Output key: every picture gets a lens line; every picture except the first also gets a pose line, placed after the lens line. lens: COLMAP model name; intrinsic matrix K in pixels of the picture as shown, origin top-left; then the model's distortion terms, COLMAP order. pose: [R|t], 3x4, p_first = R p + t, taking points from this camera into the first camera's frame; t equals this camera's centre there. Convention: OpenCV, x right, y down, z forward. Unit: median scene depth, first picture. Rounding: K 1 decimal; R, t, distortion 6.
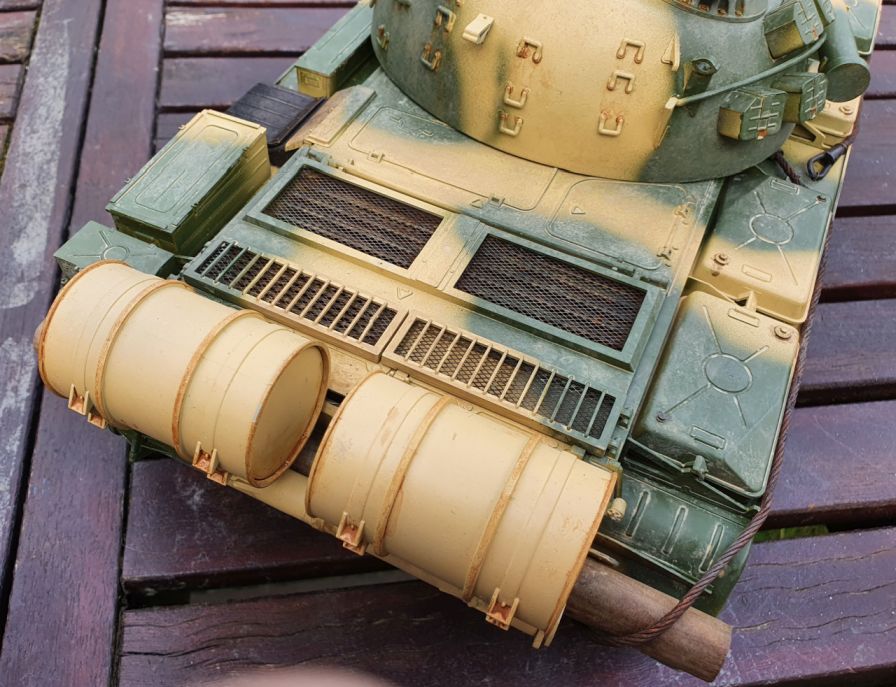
lens RADIAL K [[778.4, 0, 386.2], [0, 778.4, 344.4], [0, 0, 1]] dist [-0.094432, 0.176571]
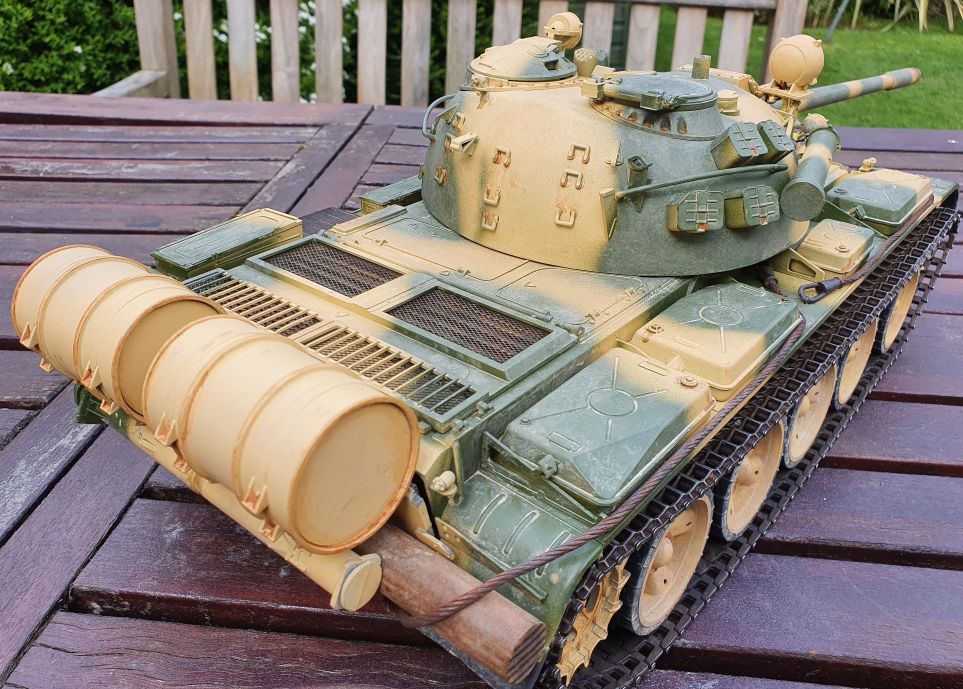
lens RADIAL K [[747.3, 0, 481.5], [0, 747.3, 344.5], [0, 0, 1]] dist [0.098950, -0.105102]
pose [[0.972530, 0.076521, -0.219839, 0.440429], [-0.151747, 0.924574, -0.349479, 0.308192], [0.176515, 0.373239, 0.910788, 0.032139]]
